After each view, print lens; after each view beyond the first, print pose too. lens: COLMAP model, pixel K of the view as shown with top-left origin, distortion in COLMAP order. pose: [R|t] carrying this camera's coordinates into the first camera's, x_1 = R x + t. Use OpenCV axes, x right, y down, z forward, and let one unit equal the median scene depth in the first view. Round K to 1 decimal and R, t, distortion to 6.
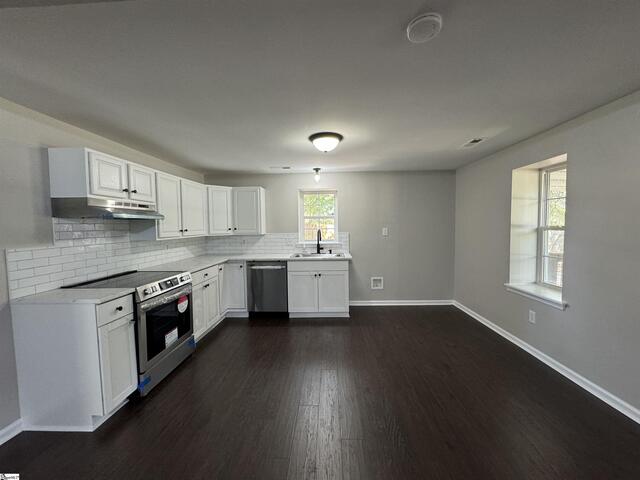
lens RADIAL K [[255.5, 0, 320.4], [0, 255.5, 241.5], [0, 0, 1]] dist [0.000598, -0.000066]
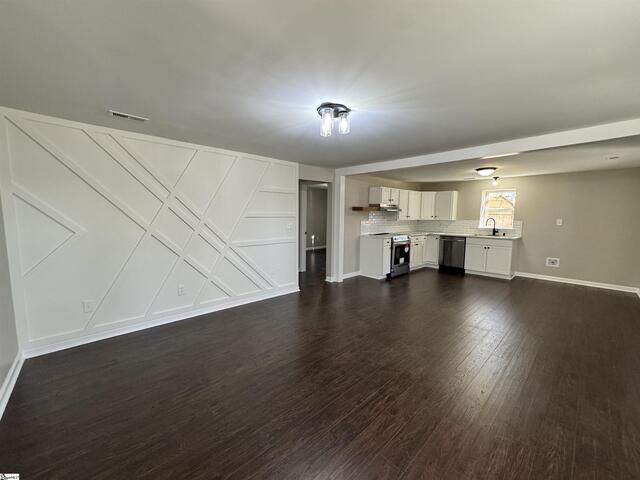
lens RADIAL K [[255.5, 0, 318.8], [0, 255.5, 236.5], [0, 0, 1]] dist [0.000598, -0.000066]
pose [[0.707351, 0.082672, -0.702011, 0.375913], [-0.063079, 0.996557, 0.053801, 0.047657], [0.704042, 0.006226, 0.710131, -0.880390]]
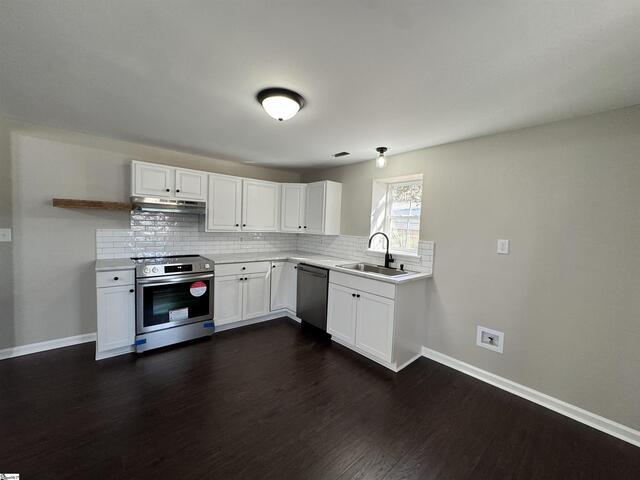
lens RADIAL K [[255.5, 0, 317.4], [0, 255.5, 237.6], [0, 0, 1]] dist [0.000598, -0.000066]
pose [[0.681617, 0.075642, -0.727788, 0.462464], [-0.093846, 0.995465, 0.015571, -0.035008], [0.725666, 0.057687, 0.685625, 0.446020]]
